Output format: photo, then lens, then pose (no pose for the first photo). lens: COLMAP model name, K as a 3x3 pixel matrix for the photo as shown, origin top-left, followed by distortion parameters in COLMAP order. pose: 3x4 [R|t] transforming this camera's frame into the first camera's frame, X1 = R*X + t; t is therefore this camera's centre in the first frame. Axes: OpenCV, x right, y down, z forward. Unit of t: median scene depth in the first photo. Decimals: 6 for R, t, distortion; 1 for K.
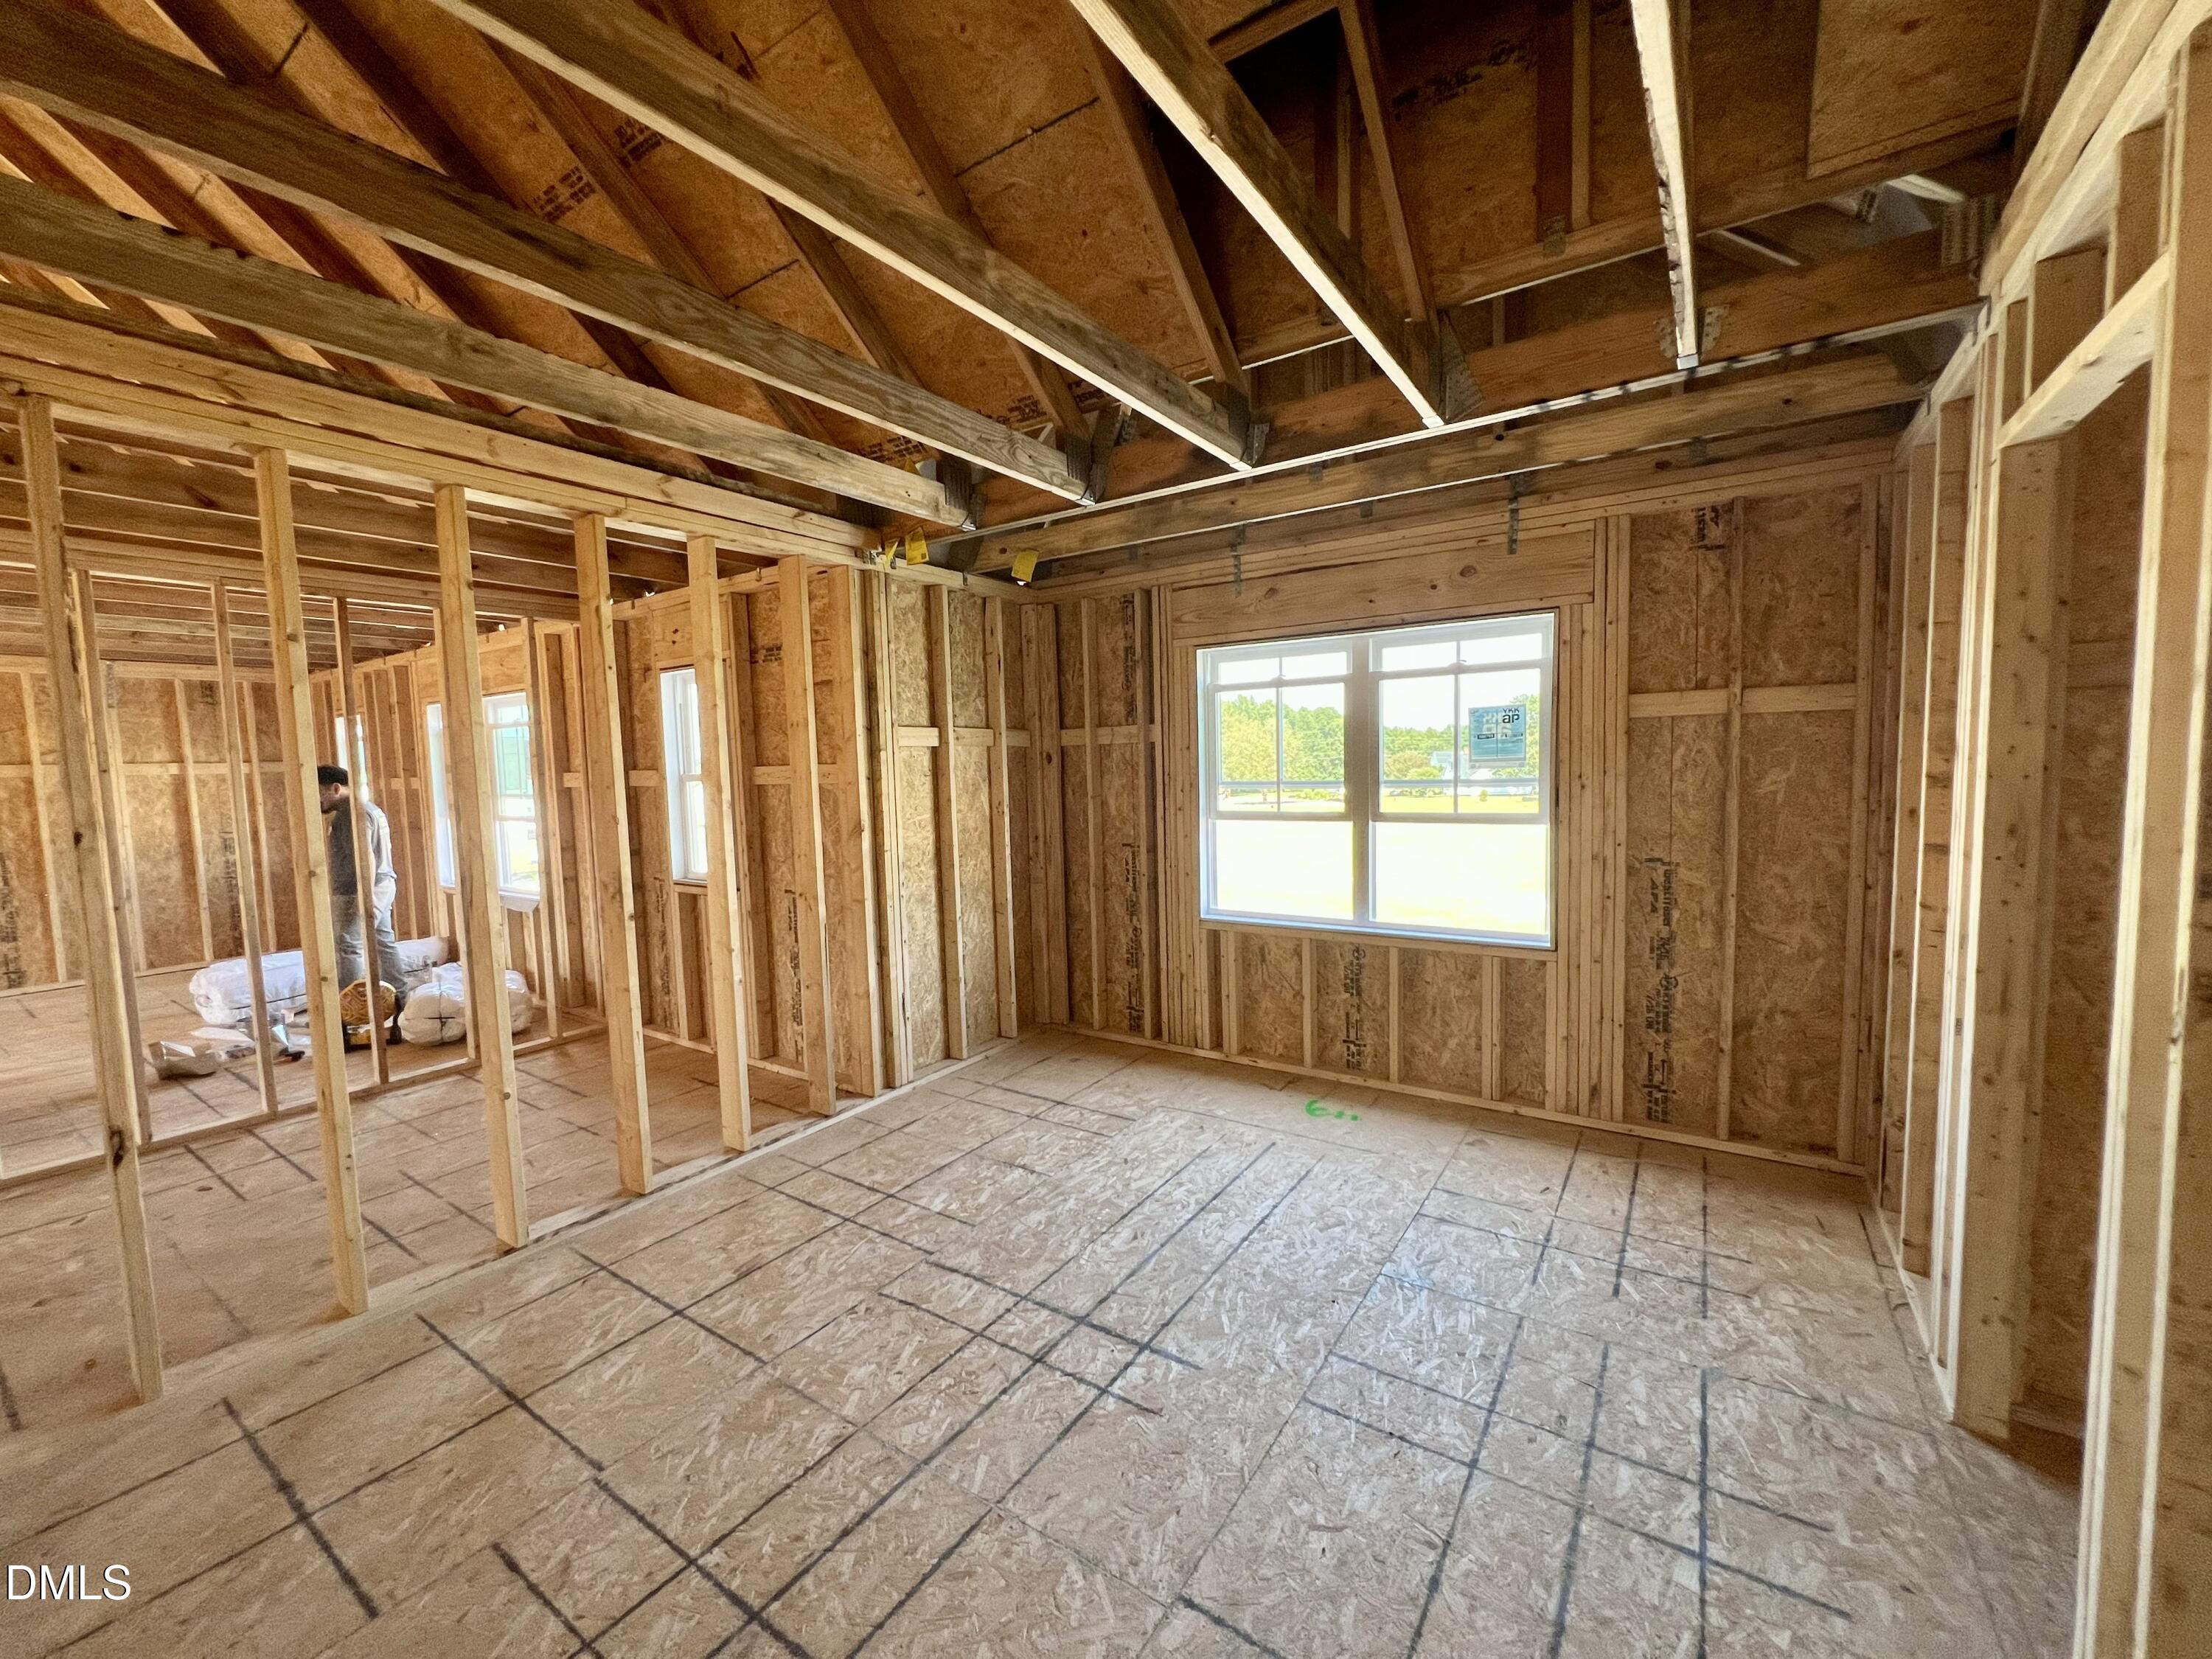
lens RADIAL K [[889.2, 0, 1106.5], [0, 889.2, 832.8], [0, 0, 1]] dist [-0.002298, 0.000381]
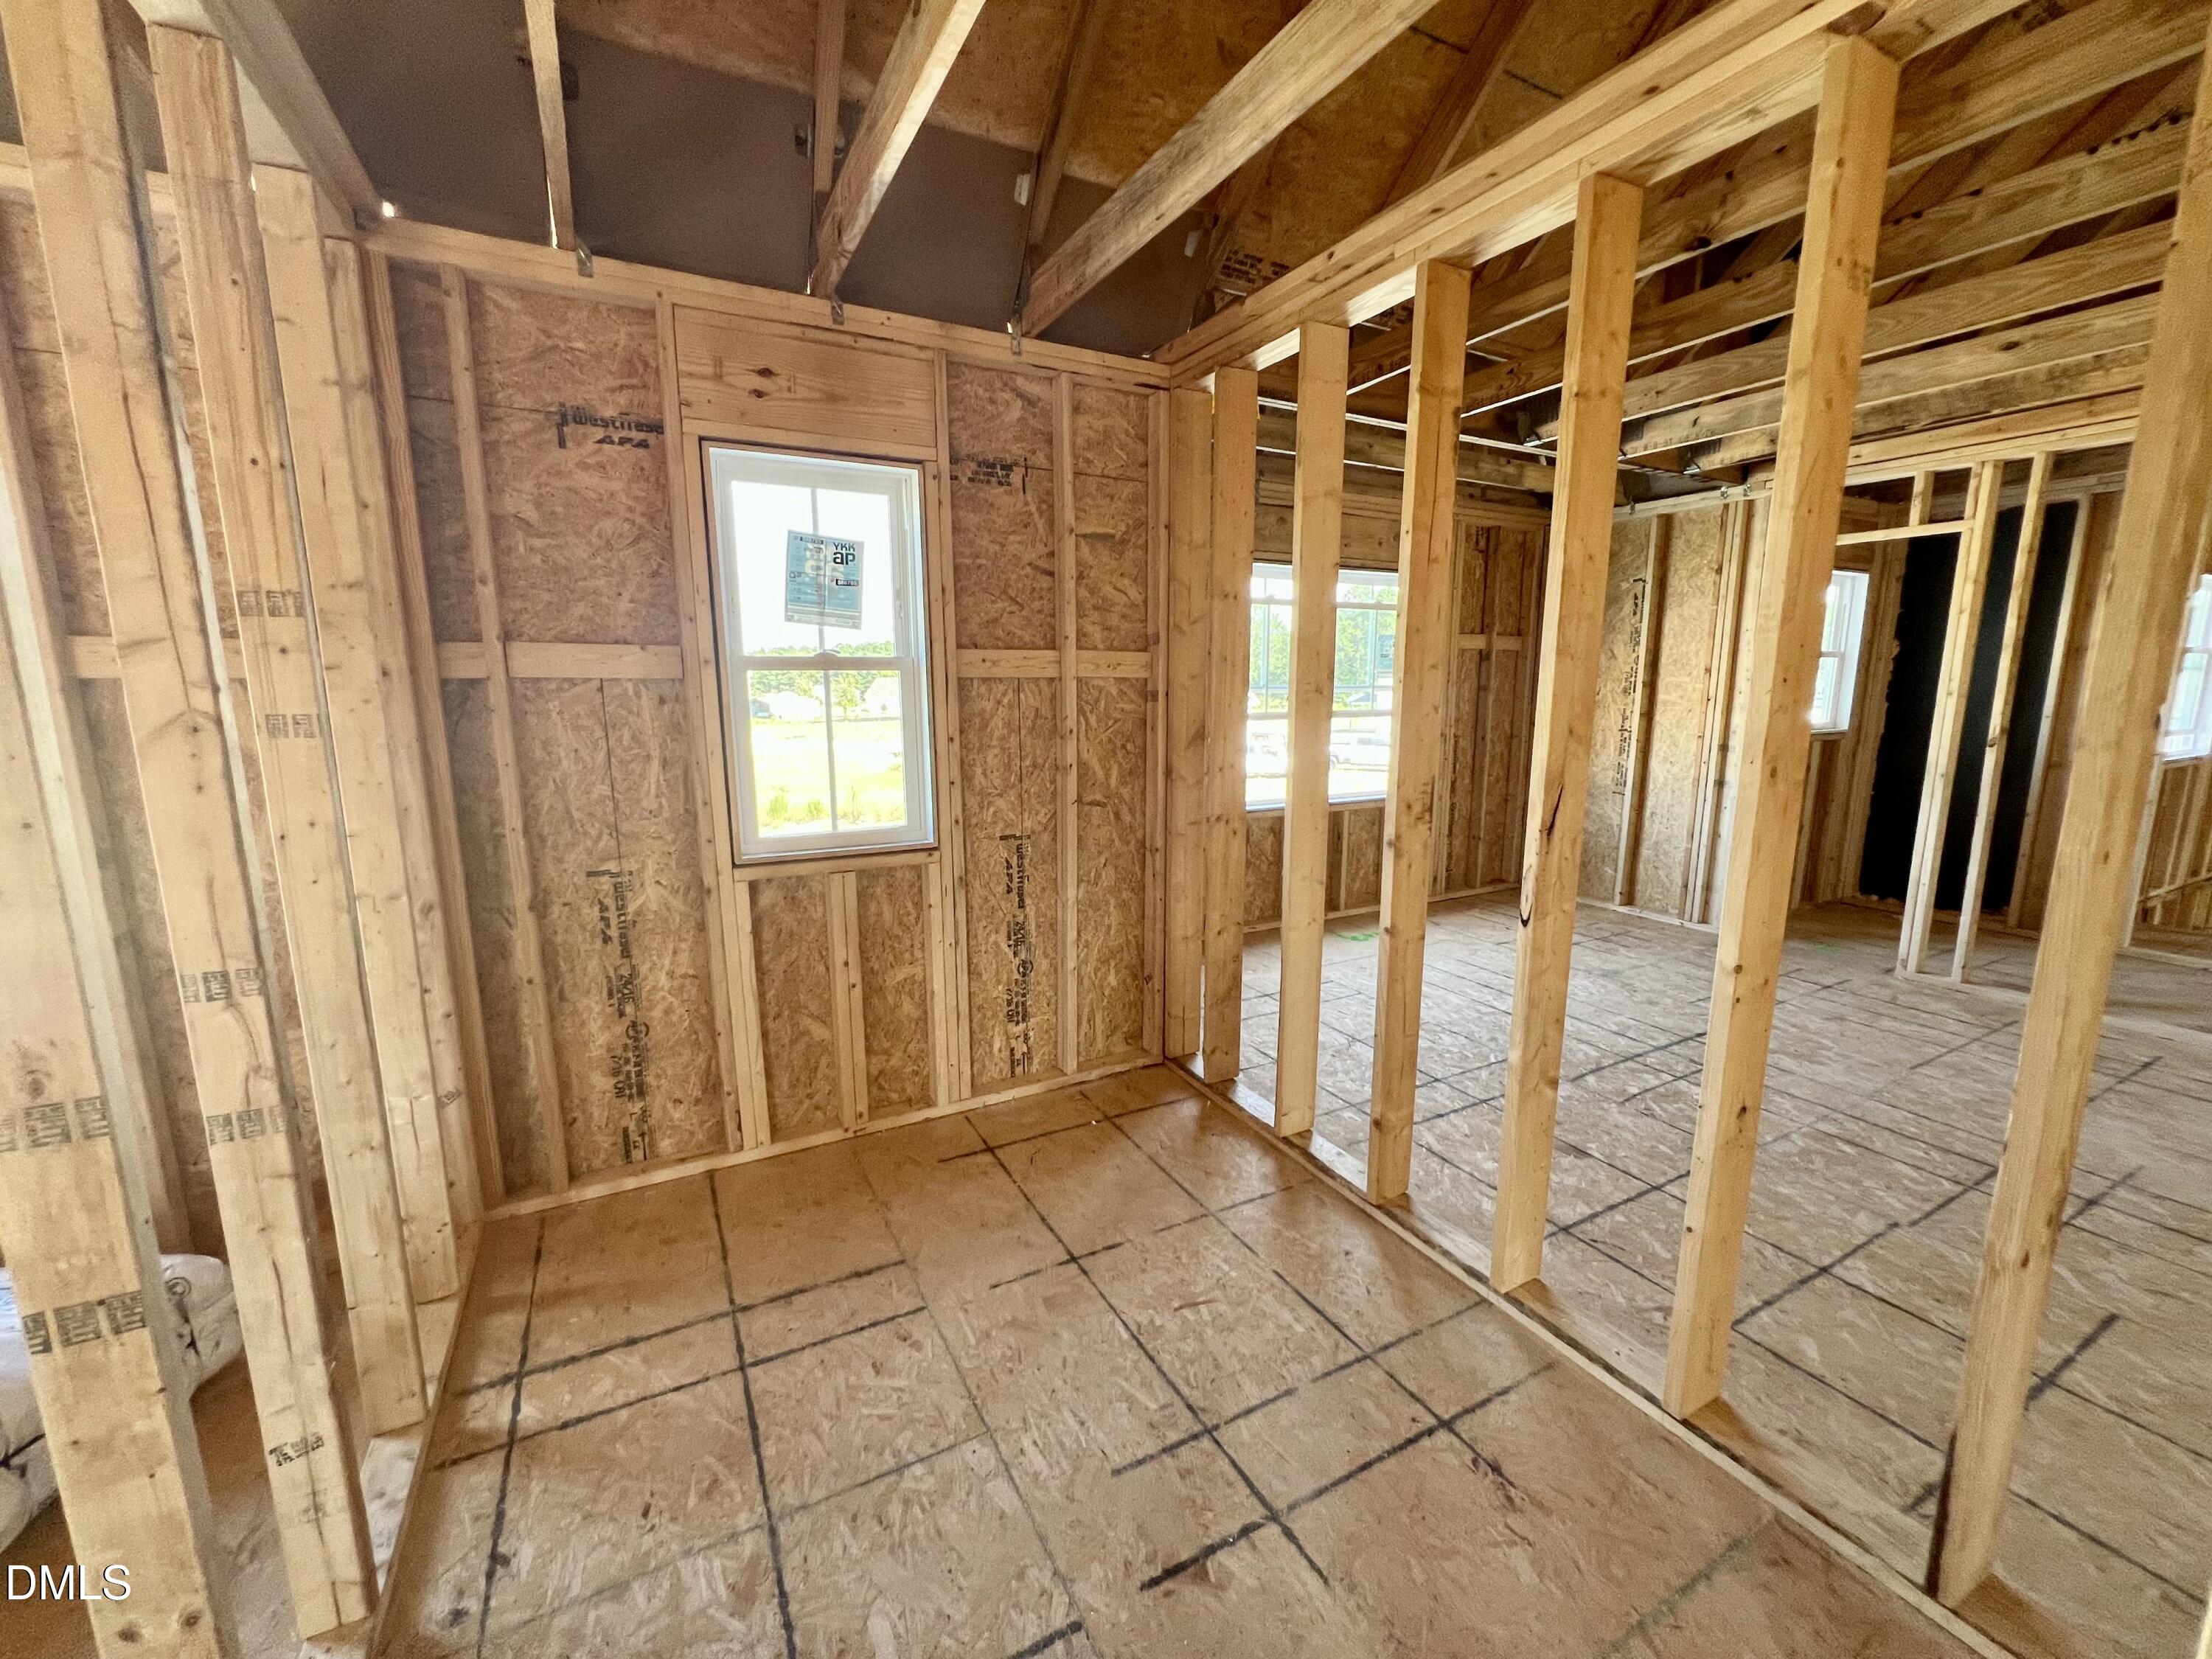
lens RADIAL K [[889.2, 0, 1106.5], [0, 889.2, 832.8], [0, 0, 1]] dist [-0.002298, 0.000381]
pose [[0.462045, -0.125546, 0.877925, -0.923163], [0.058727, 0.992088, 0.110964, -0.008607], [-0.884910, 0.000288, 0.465762, 0.616949]]
